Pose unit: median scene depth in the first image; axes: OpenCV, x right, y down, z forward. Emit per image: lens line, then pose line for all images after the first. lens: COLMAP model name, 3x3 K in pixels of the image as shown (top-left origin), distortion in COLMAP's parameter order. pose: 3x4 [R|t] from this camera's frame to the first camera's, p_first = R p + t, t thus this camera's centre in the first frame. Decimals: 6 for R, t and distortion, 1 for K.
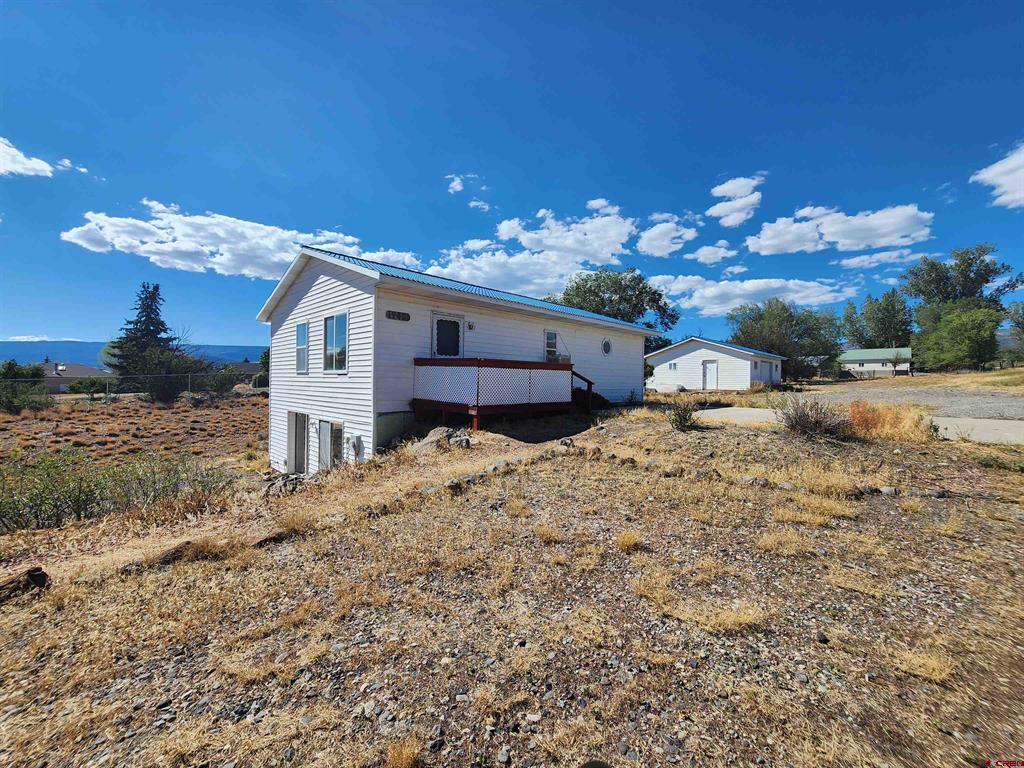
lens RADIAL K [[422.8, 0, 505.9], [0, 422.8, 381.8], [0, 0, 1]] dist [-0.000913, 0.000093]
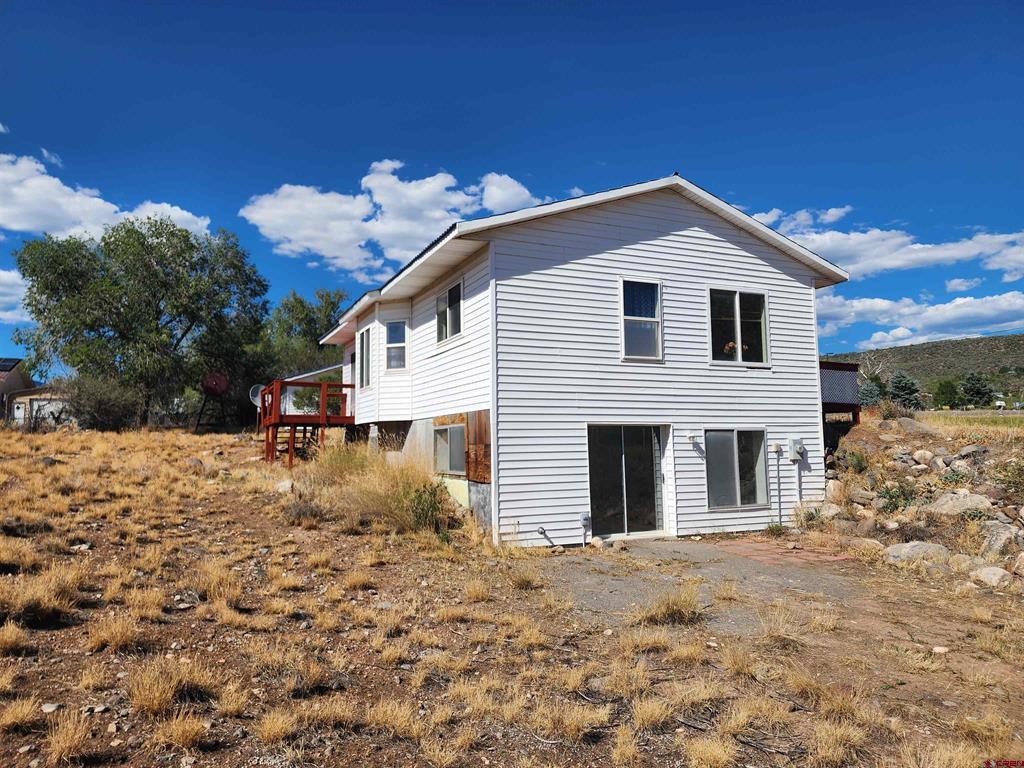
lens RADIAL K [[671.1, 0, 512.0], [0, 671.1, 384.0], [0, 0, 1]] dist [0.066886, -0.000665]
pose [[0.350758, 0.060414, 0.934515, -1.624593], [0.014443, 0.997449, -0.069903, 0.088852], [-0.936355, 0.038016, 0.348991, 0.917907]]
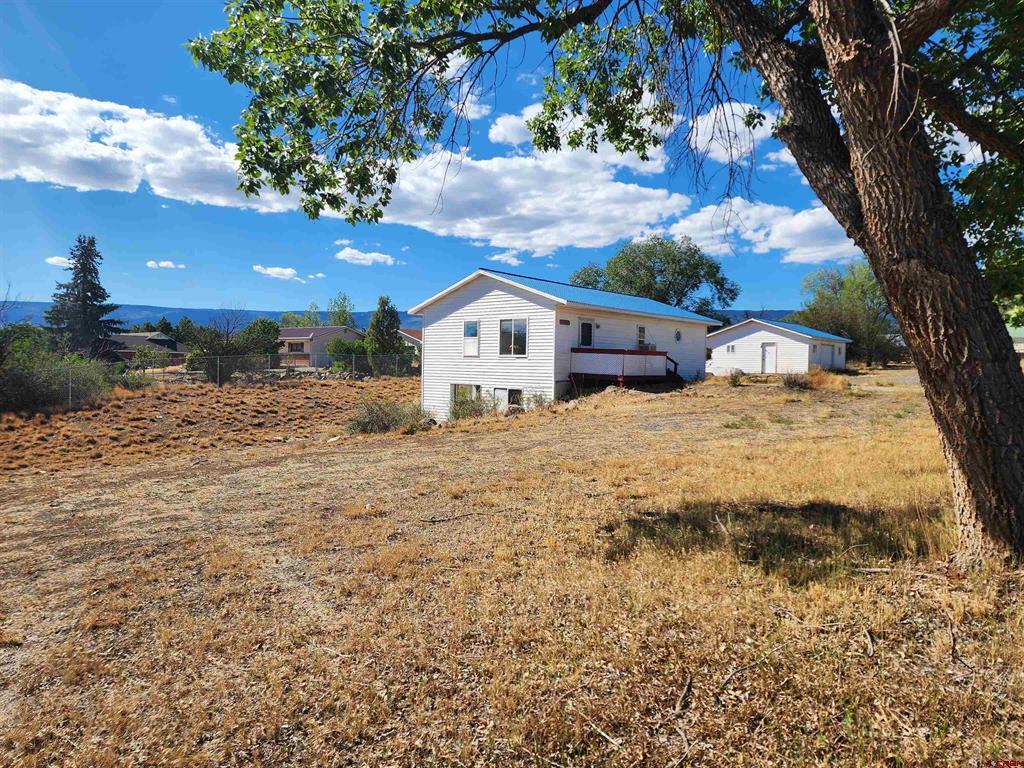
lens RADIAL K [[671.1, 0, 512.0], [0, 671.1, 384.0], [0, 0, 1]] dist [0.066886, -0.000665]
pose [[0.998050, 0.003590, 0.062309, -0.535027], [-0.005240, 0.999640, 0.026328, 0.013460], [-0.062192, -0.026603, 0.997710, -1.368372]]
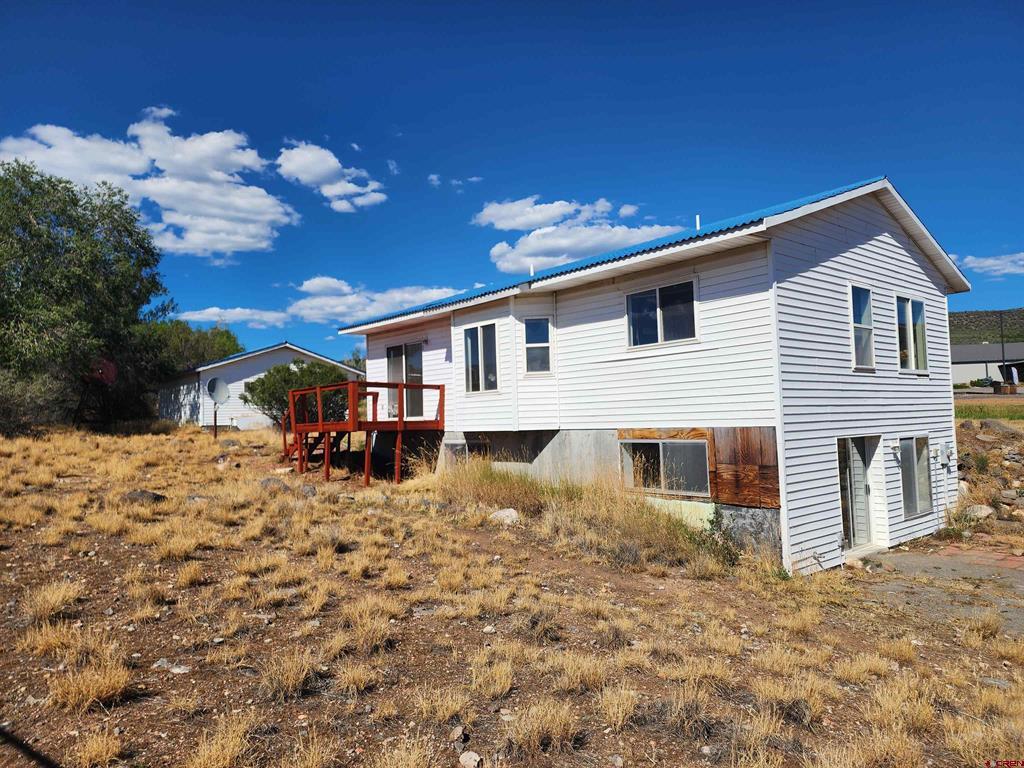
lens RADIAL K [[671.1, 0, 512.0], [0, 671.1, 384.0], [0, 0, 1]] dist [0.066886, -0.000665]
pose [[0.068791, 0.034660, 0.997029, -1.634110], [0.028055, 0.998934, -0.036662, 0.023673], [-0.997237, 0.030494, 0.067745, 1.576641]]
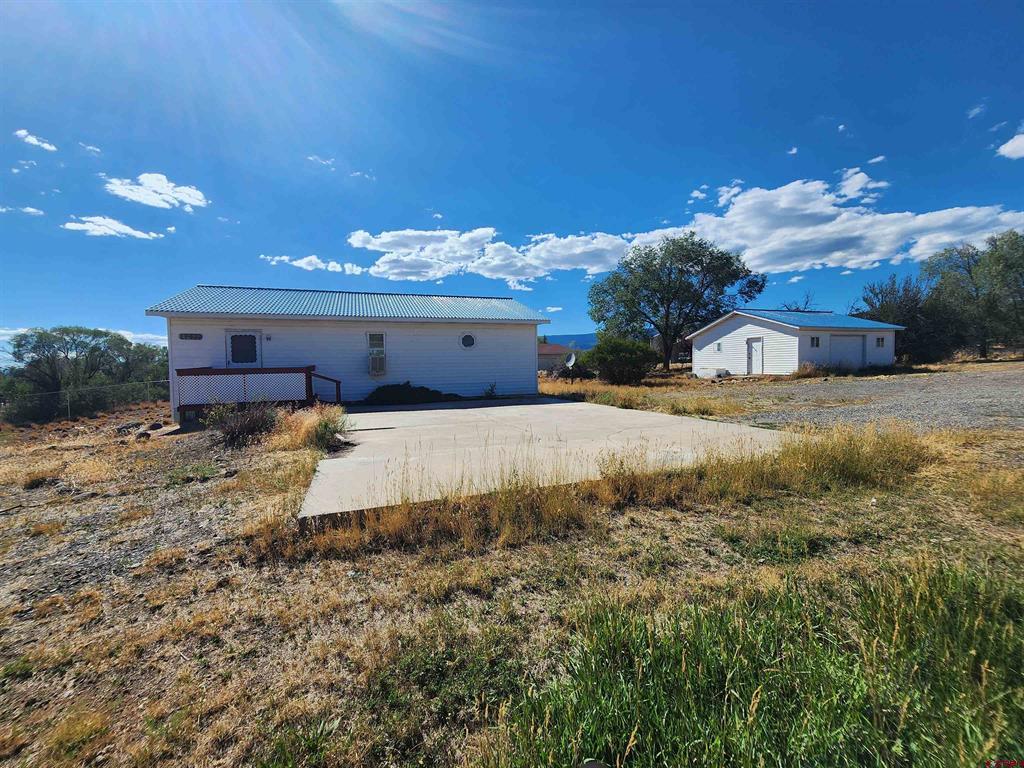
lens RADIAL K [[422.8, 0, 505.9], [0, 422.8, 381.8], [0, 0, 1]] dist [-0.000913, 0.000093]
pose [[0.904192, -0.013545, -0.426911, 1.064451], [0.030081, 0.999035, 0.032014, -0.021095], [0.426065, -0.041789, 0.903727, 0.176061]]
